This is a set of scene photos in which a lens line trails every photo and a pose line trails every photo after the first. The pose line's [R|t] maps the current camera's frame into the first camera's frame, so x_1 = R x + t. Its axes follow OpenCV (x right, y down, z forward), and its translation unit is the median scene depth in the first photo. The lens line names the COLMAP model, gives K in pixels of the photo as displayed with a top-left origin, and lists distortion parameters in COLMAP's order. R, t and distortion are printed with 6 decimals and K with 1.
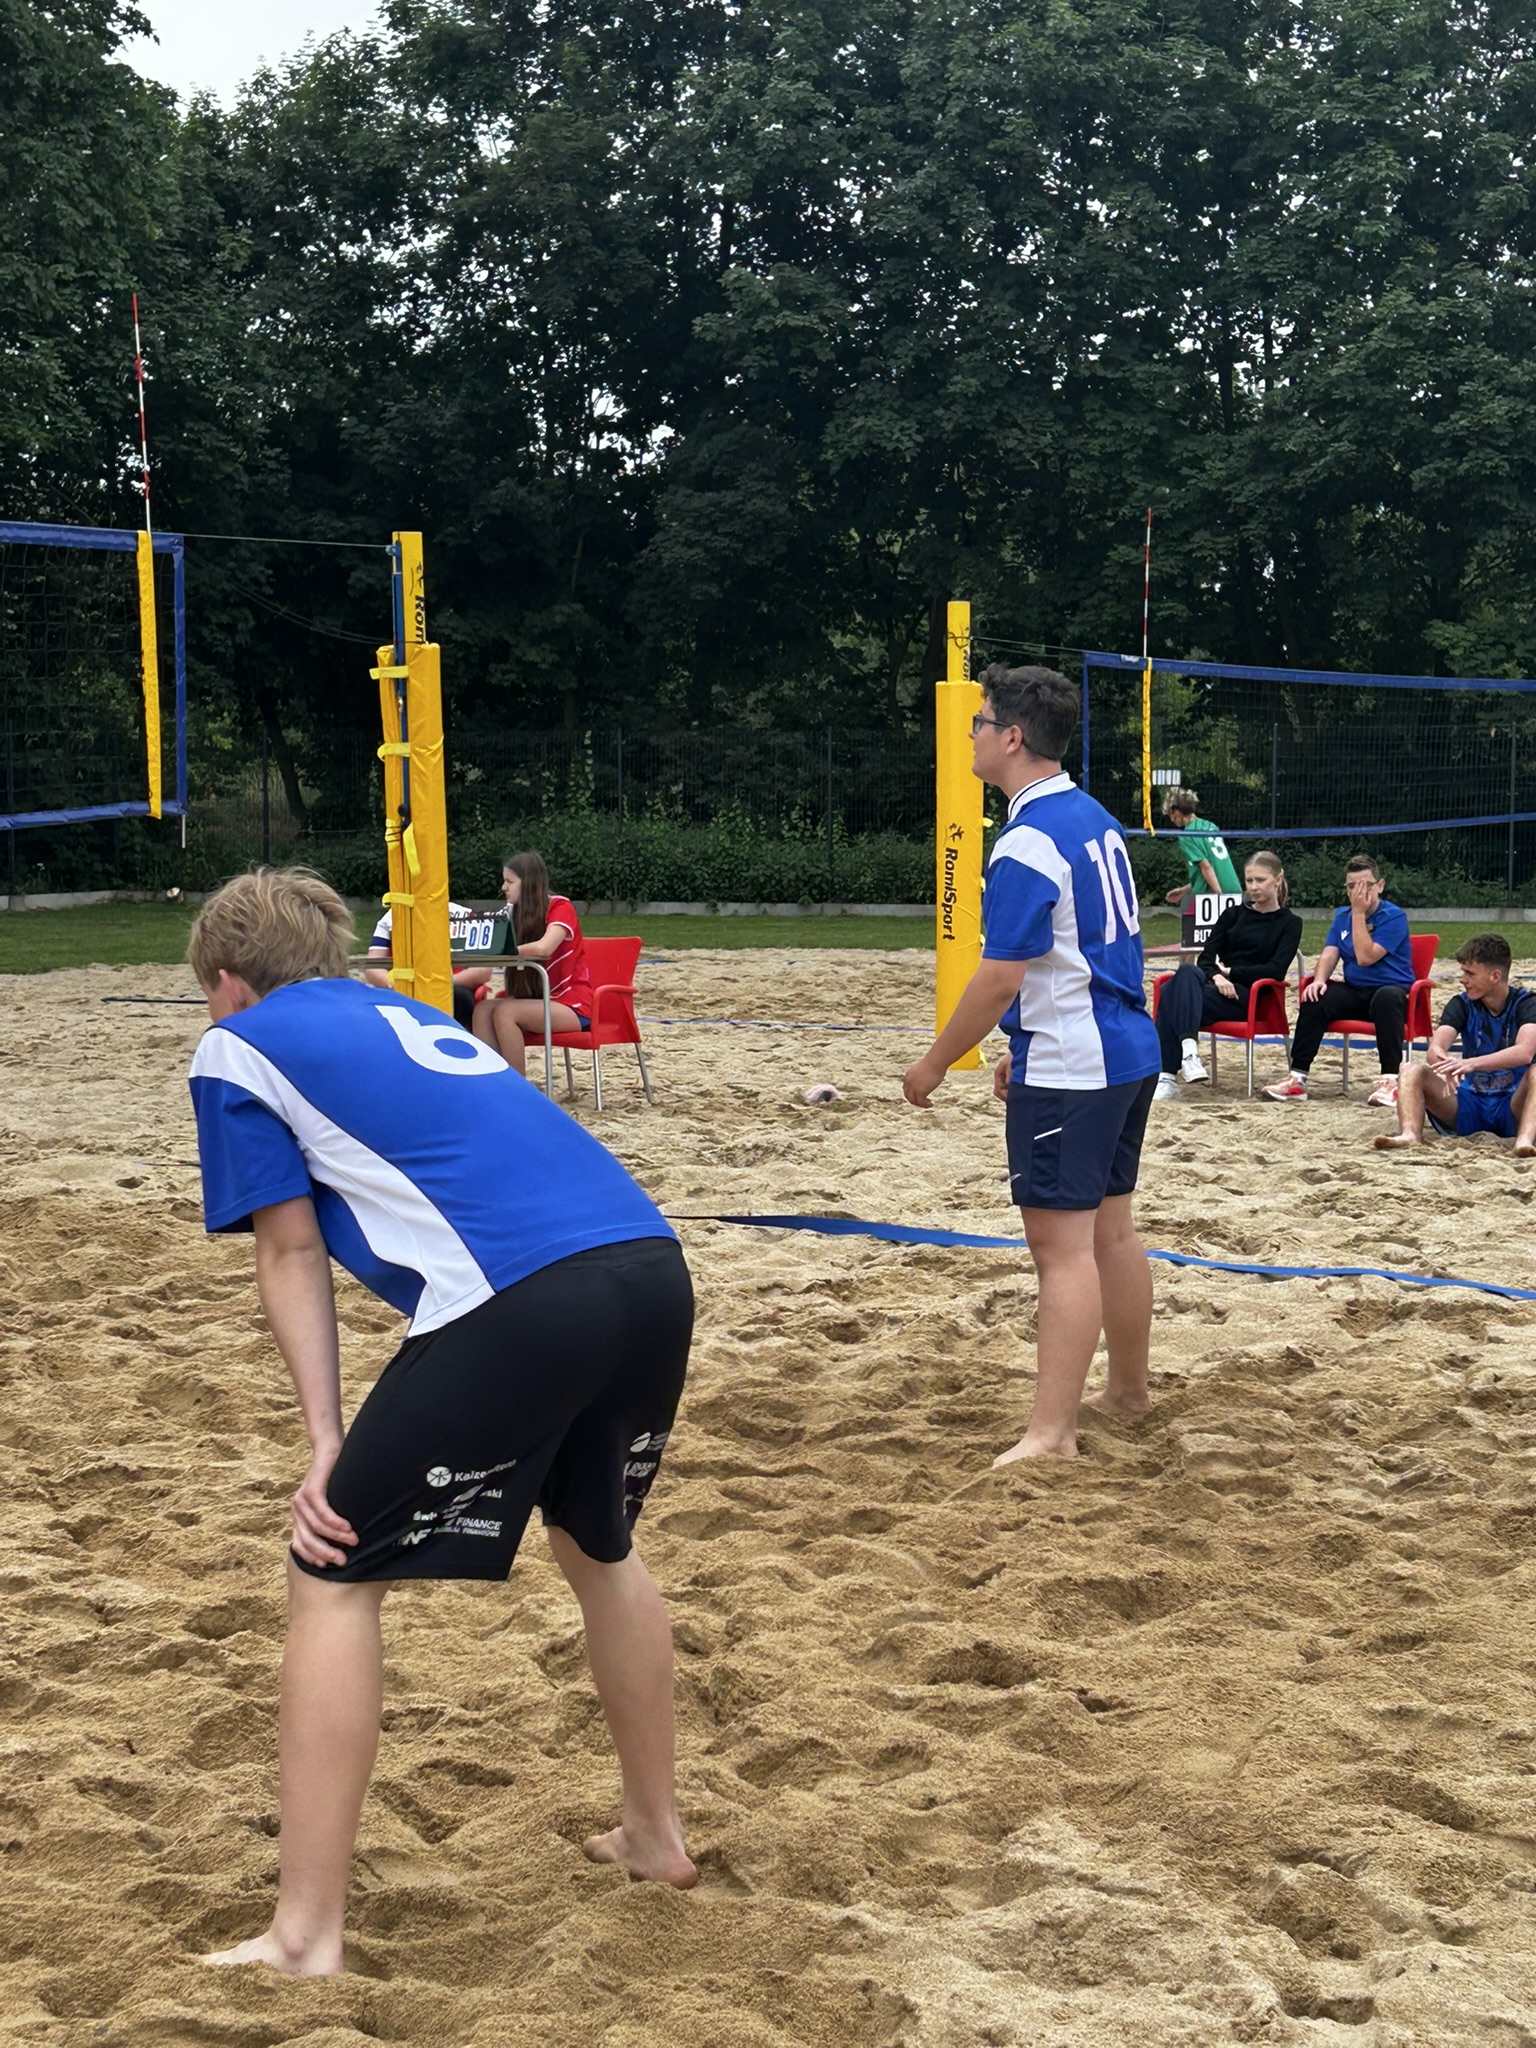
lens RADIAL K [[3515.6, 0, 760.0], [0, 3515.6, 1029.3], [0, 0, 1]] dist [0.118341, 0.000000]
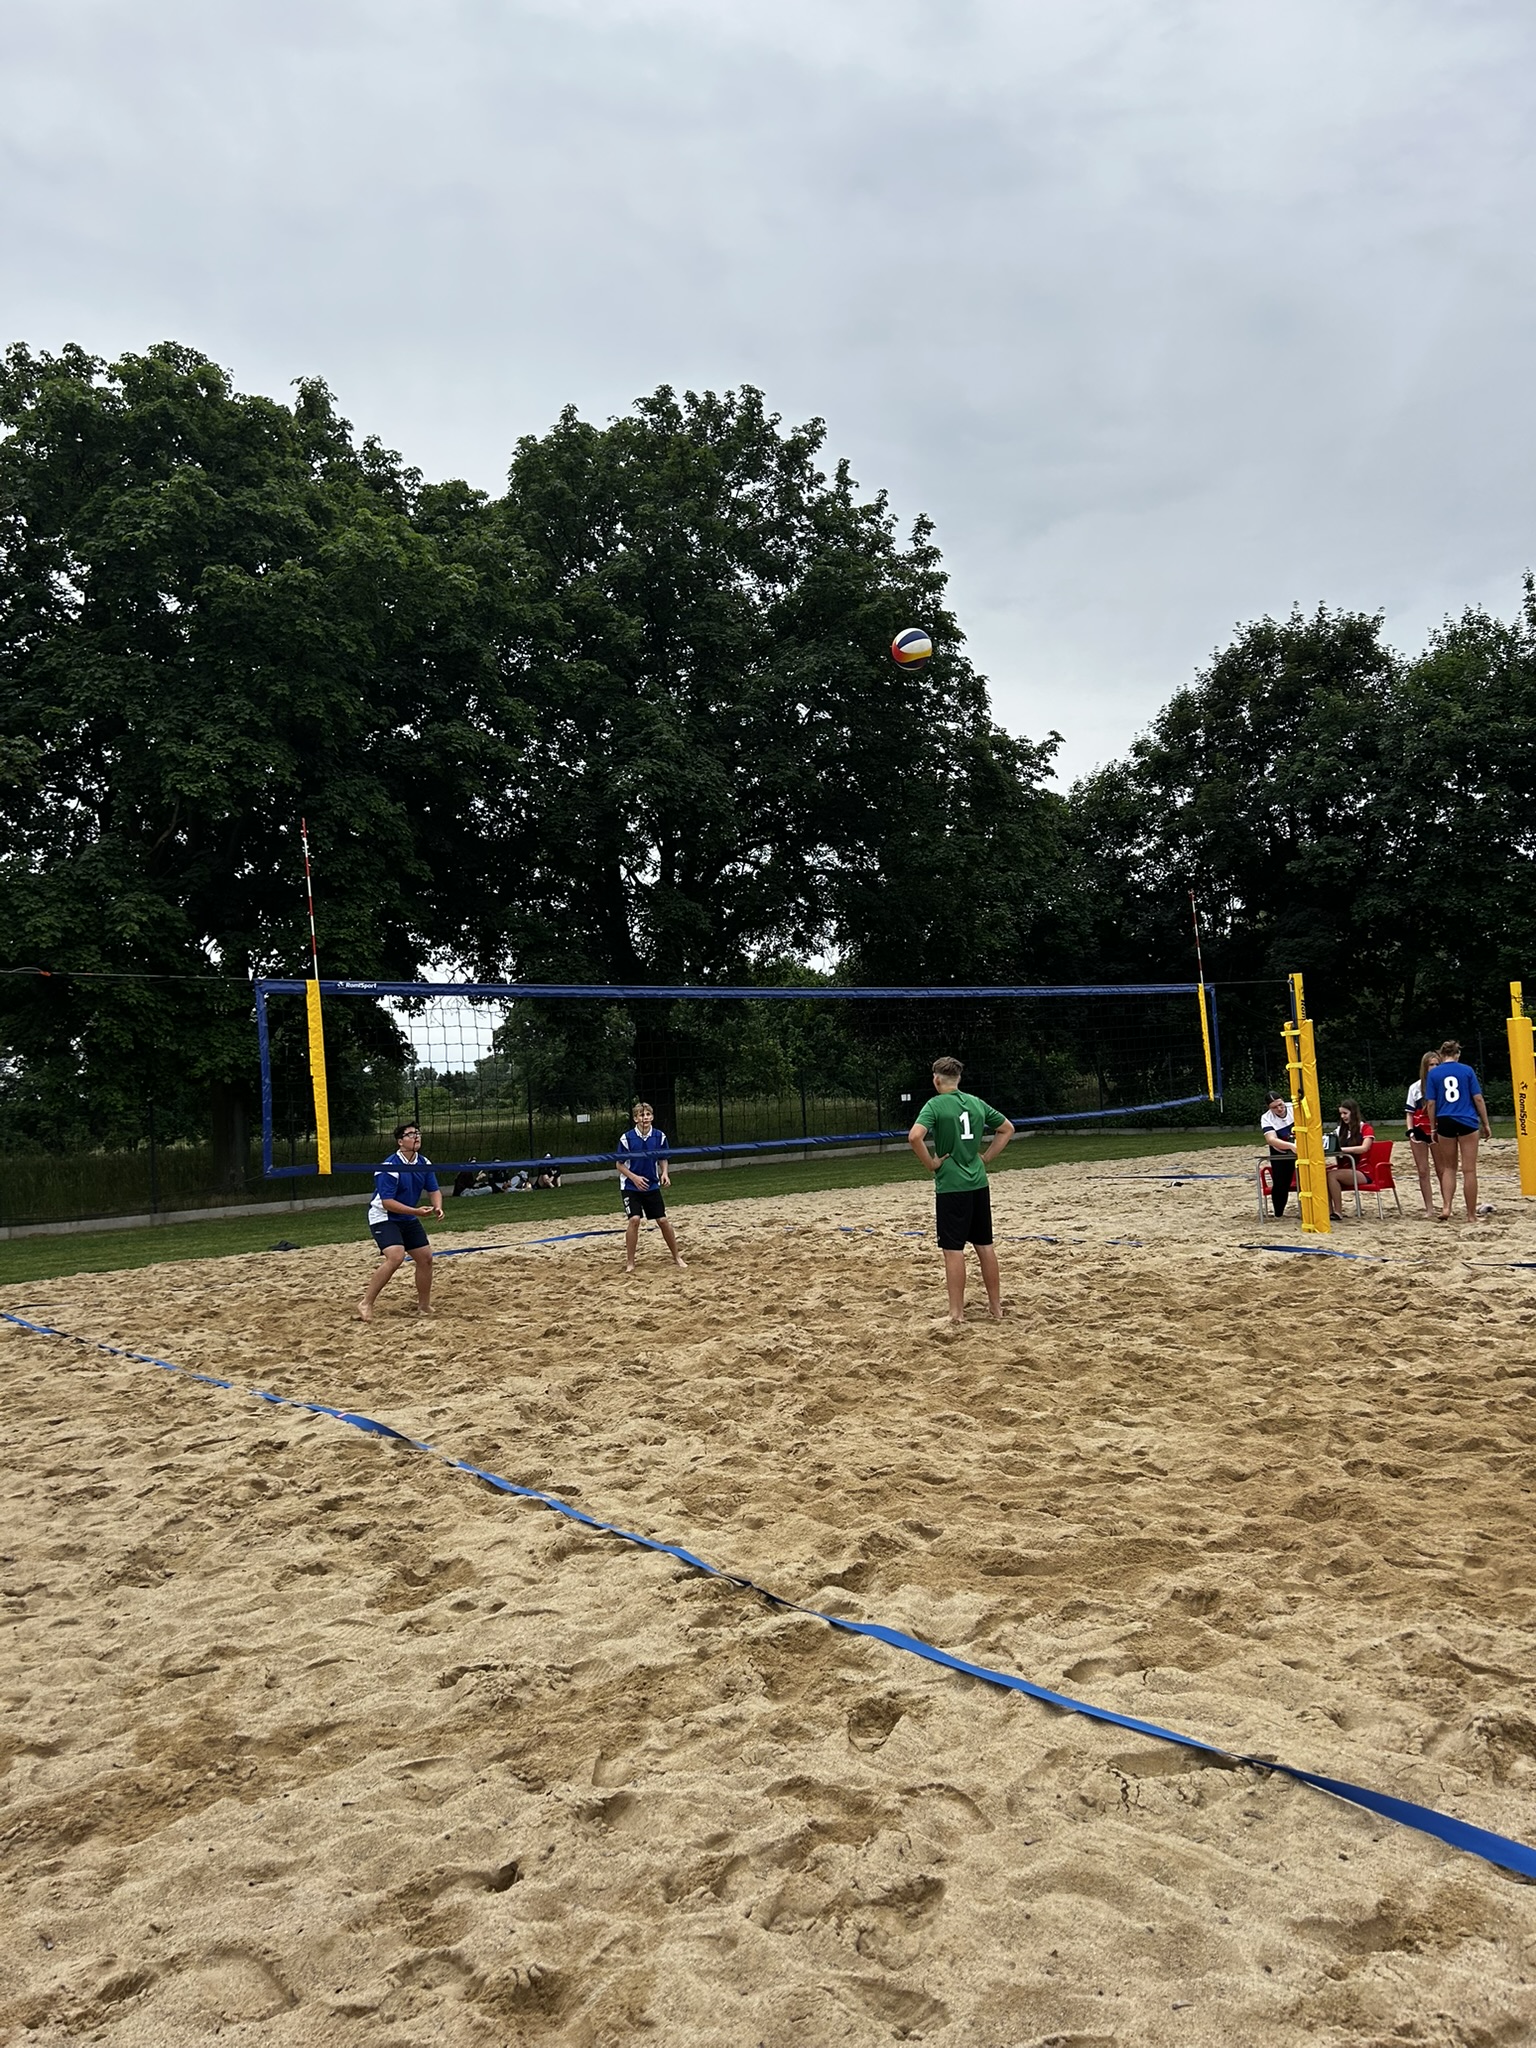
lens RADIAL K [[1544.1, 0, 777.3], [0, 1544.1, 1030.7], [0, 0, 1]] dist [0.063800, -0.060382]
pose [[0.952155, -0.069263, -0.297664, -0.122148], [0.038554, 0.993421, -0.107834, -0.004260], [0.303175, 0.091199, 0.948561, -0.086695]]
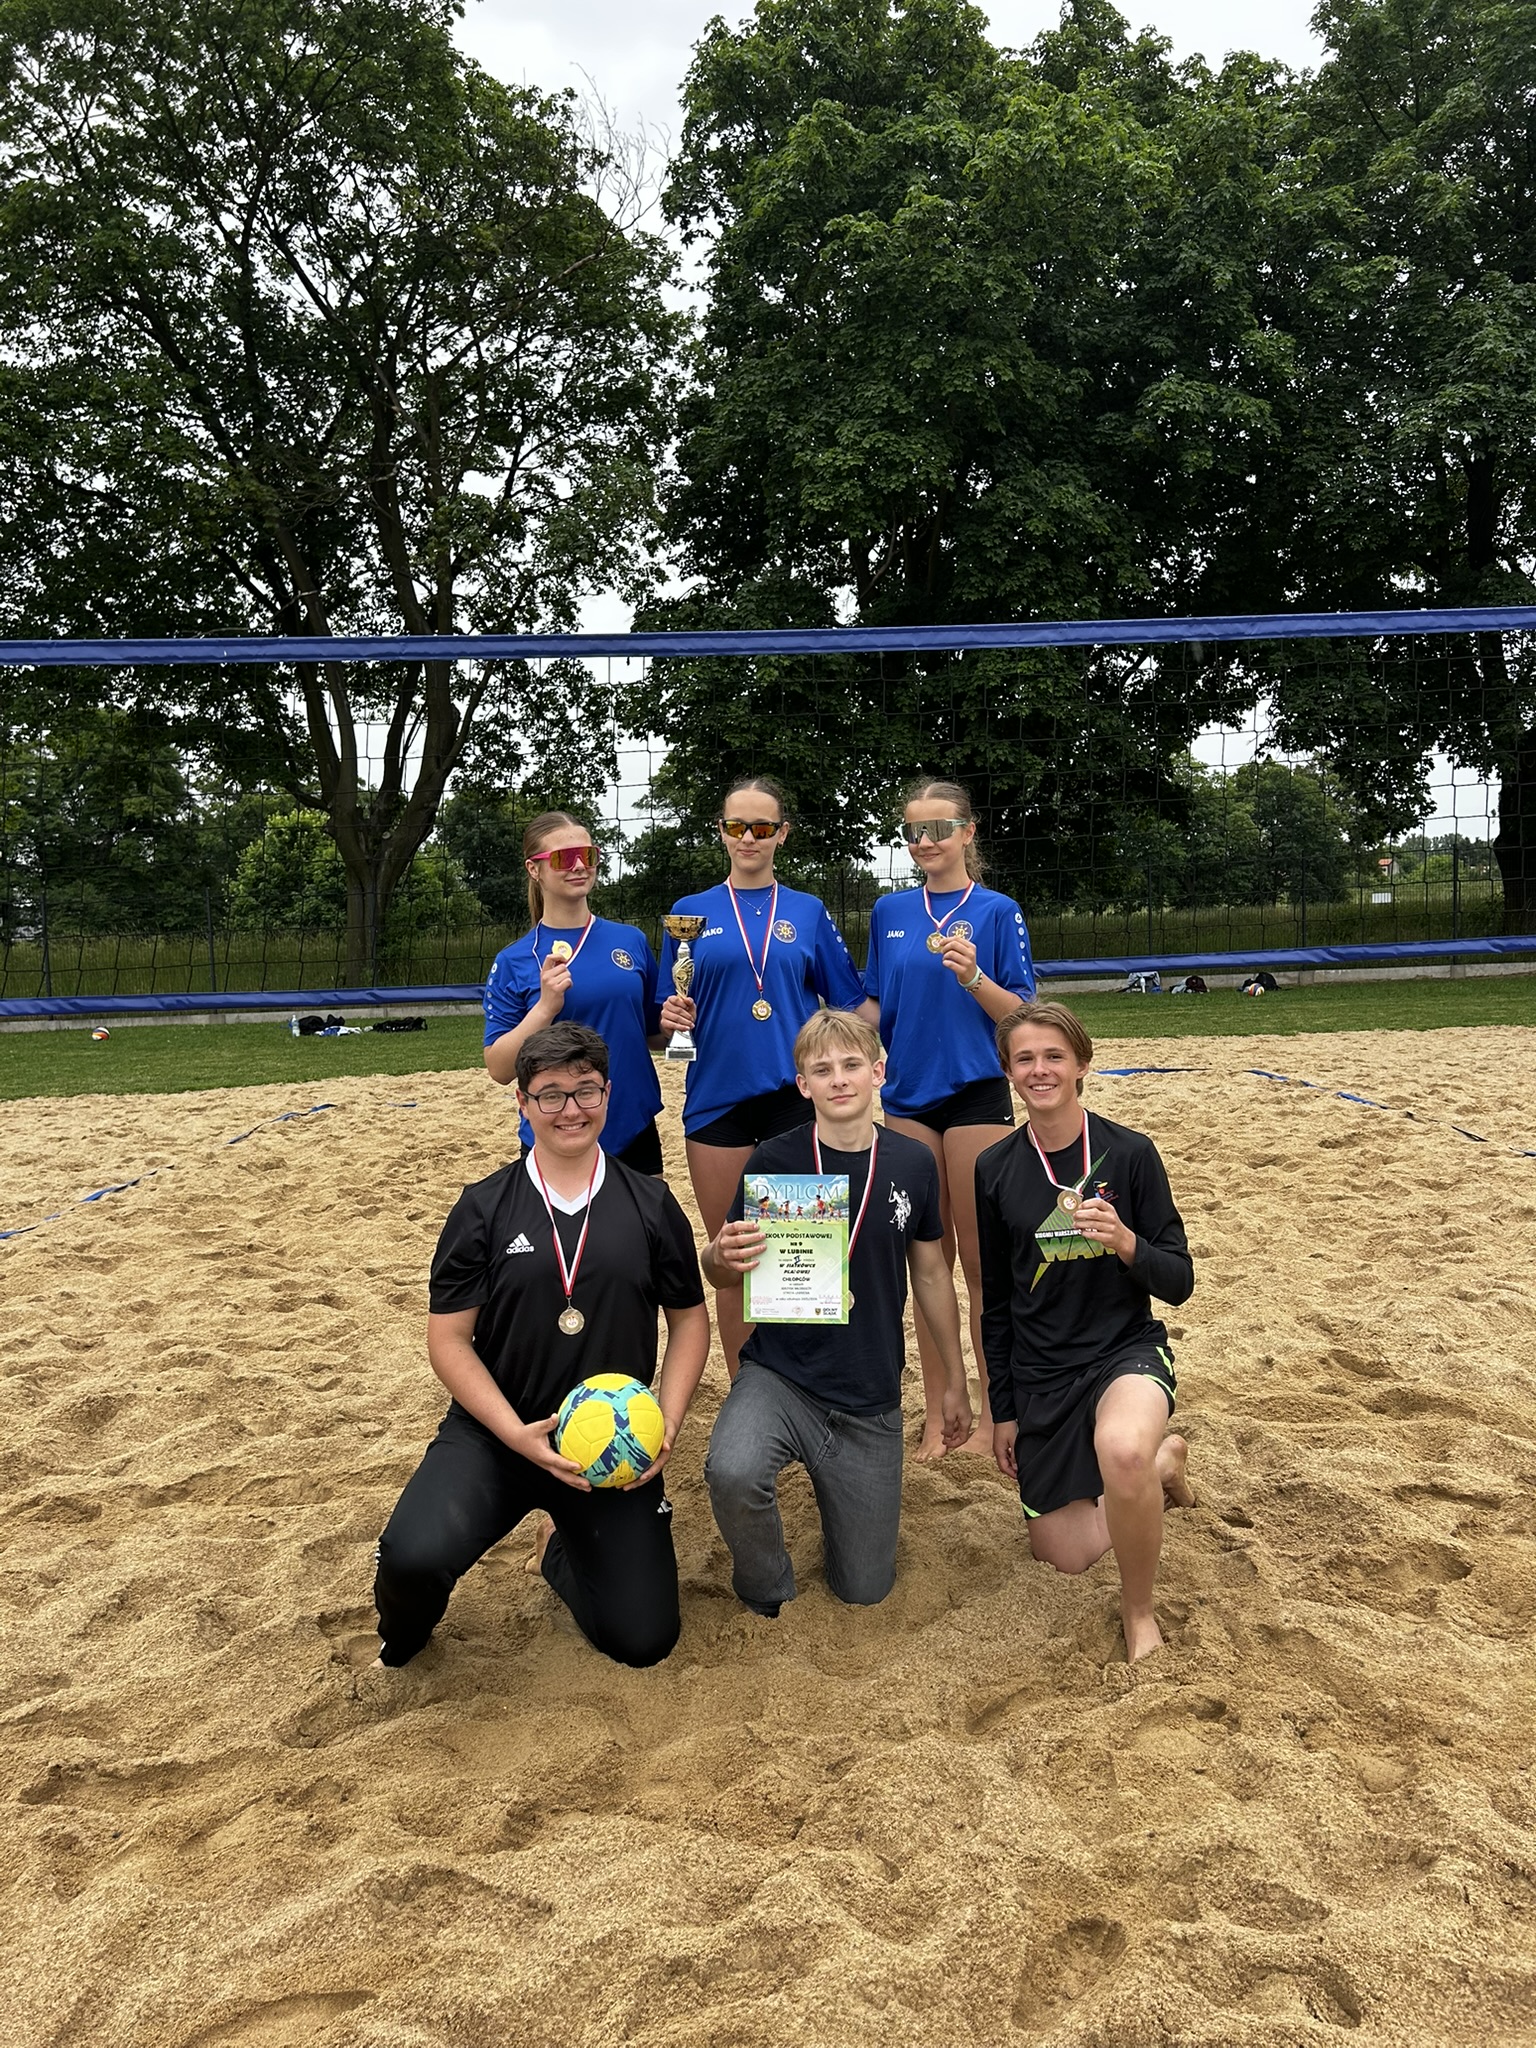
lens RADIAL K [[1544.1, 0, 770.2], [0, 1544.1, 1005.2], [0, 0, 1]] dist [0.063800, -0.060382]
pose [[0.583596, 0.031159, -0.811446, -0.041637], [-0.024914, 0.999480, 0.020461, -0.030849], [0.811662, 0.008276, 0.584069, 0.439072]]
